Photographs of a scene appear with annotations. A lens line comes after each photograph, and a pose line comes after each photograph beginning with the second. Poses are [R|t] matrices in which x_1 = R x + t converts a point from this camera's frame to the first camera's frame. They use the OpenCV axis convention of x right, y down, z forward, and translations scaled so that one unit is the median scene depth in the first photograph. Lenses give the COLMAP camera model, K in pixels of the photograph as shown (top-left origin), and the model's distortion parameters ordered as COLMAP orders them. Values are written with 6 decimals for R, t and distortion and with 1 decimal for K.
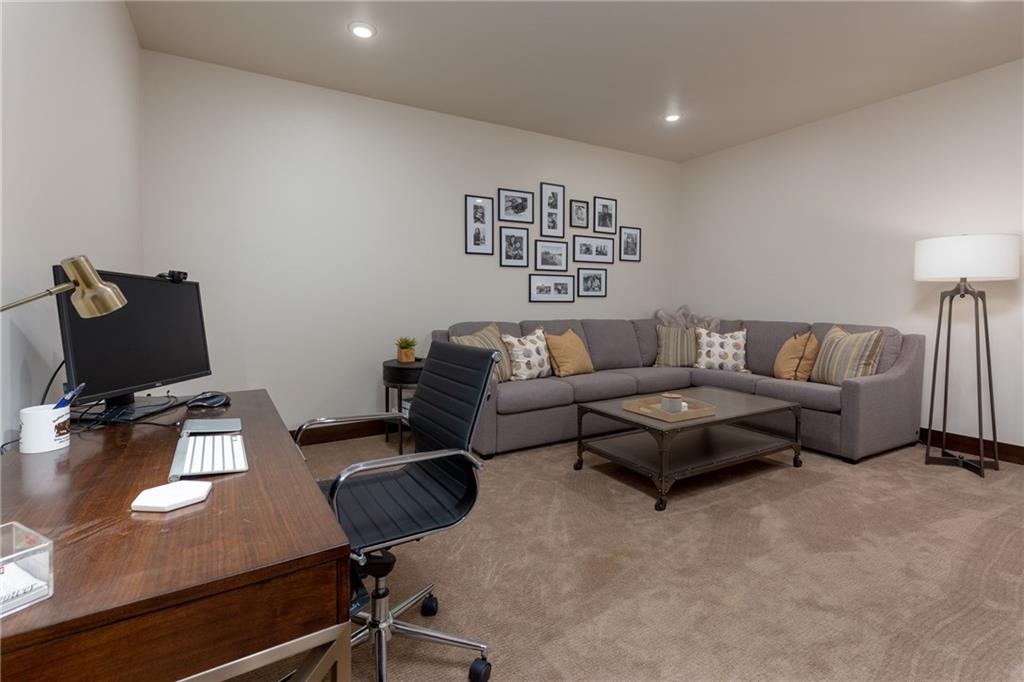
lens RADIAL K [[490.0, 0, 508.6], [0, 490.0, 331.3], [0, 0, 1]] dist [-0.000563, -0.000413]
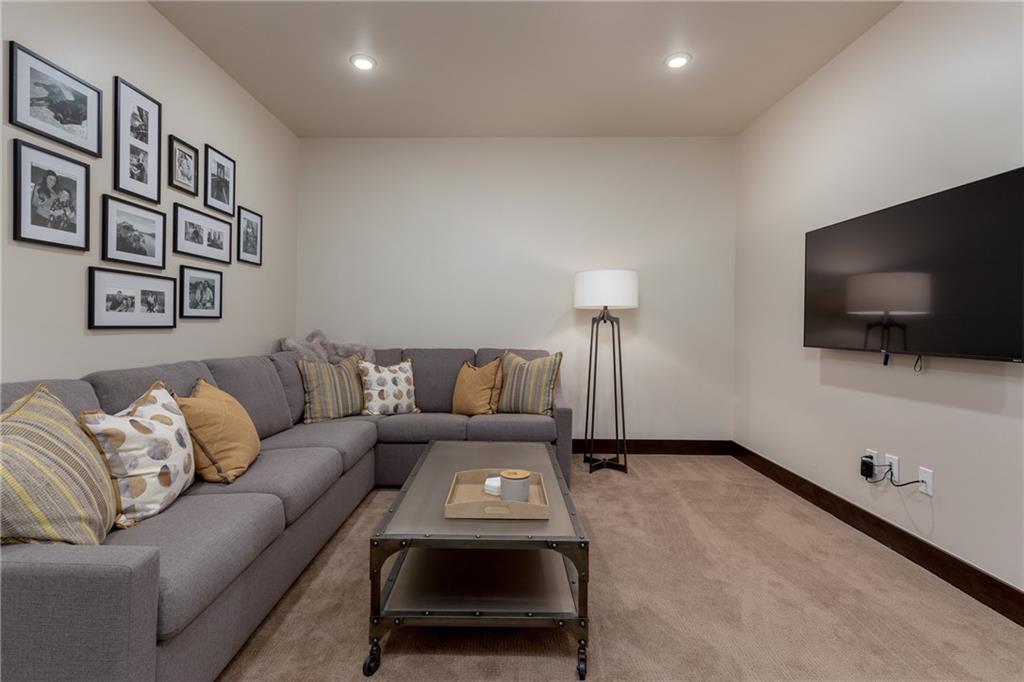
lens RADIAL K [[490.0, 0, 508.6], [0, 490.0, 331.3], [0, 0, 1]] dist [-0.000563, -0.000413]
pose [[0.519202, -0.012102, 0.854566, -0.140769], [0.051378, 0.998533, -0.017074, -0.029448], [-0.853106, 0.052770, 0.519063, 0.432137]]
